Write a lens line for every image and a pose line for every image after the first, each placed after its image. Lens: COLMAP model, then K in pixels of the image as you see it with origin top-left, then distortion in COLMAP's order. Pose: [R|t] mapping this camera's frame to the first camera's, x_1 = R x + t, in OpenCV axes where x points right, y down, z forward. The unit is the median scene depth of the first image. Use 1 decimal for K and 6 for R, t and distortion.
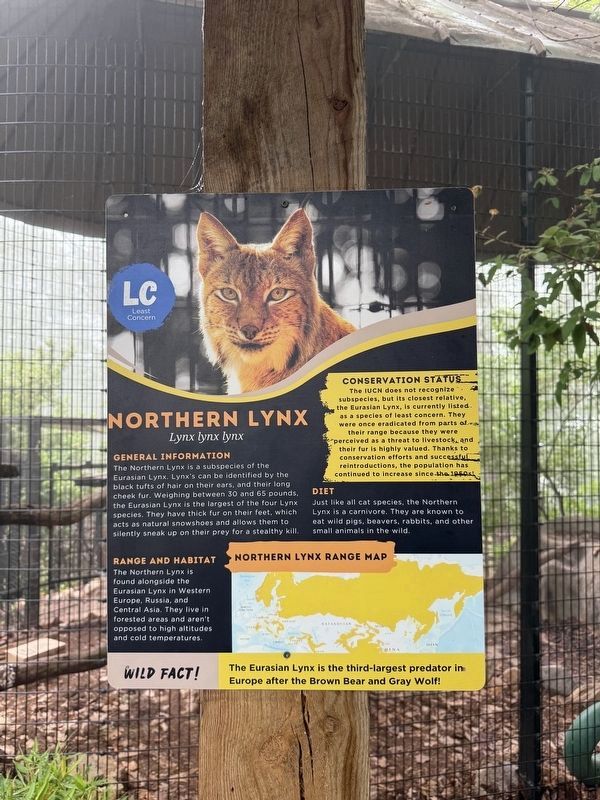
lens RADIAL K [[538.2, 0, 297.5], [0, 538.2, 392.6], [0, 0, 1]] dist [0.050437, -0.018278]
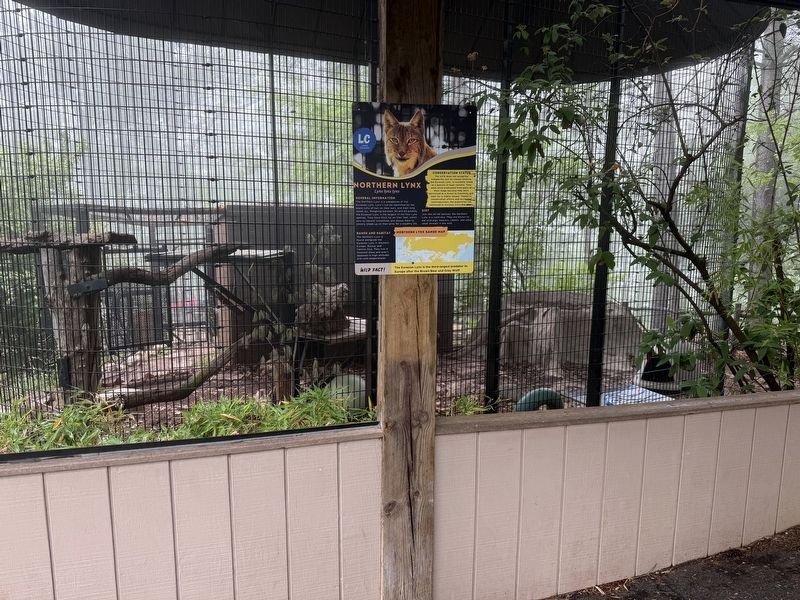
lens RADIAL K [[538.2, 0, 395.9], [0, 538.2, 305.7], [0, 0, 1]] dist [0.050437, -0.018278]
pose [[0.979806, -0.023630, 0.198548, -0.712956], [-0.016691, 0.979860, 0.198985, 0.106071], [-0.199252, -0.198281, 0.959679, -1.931726]]
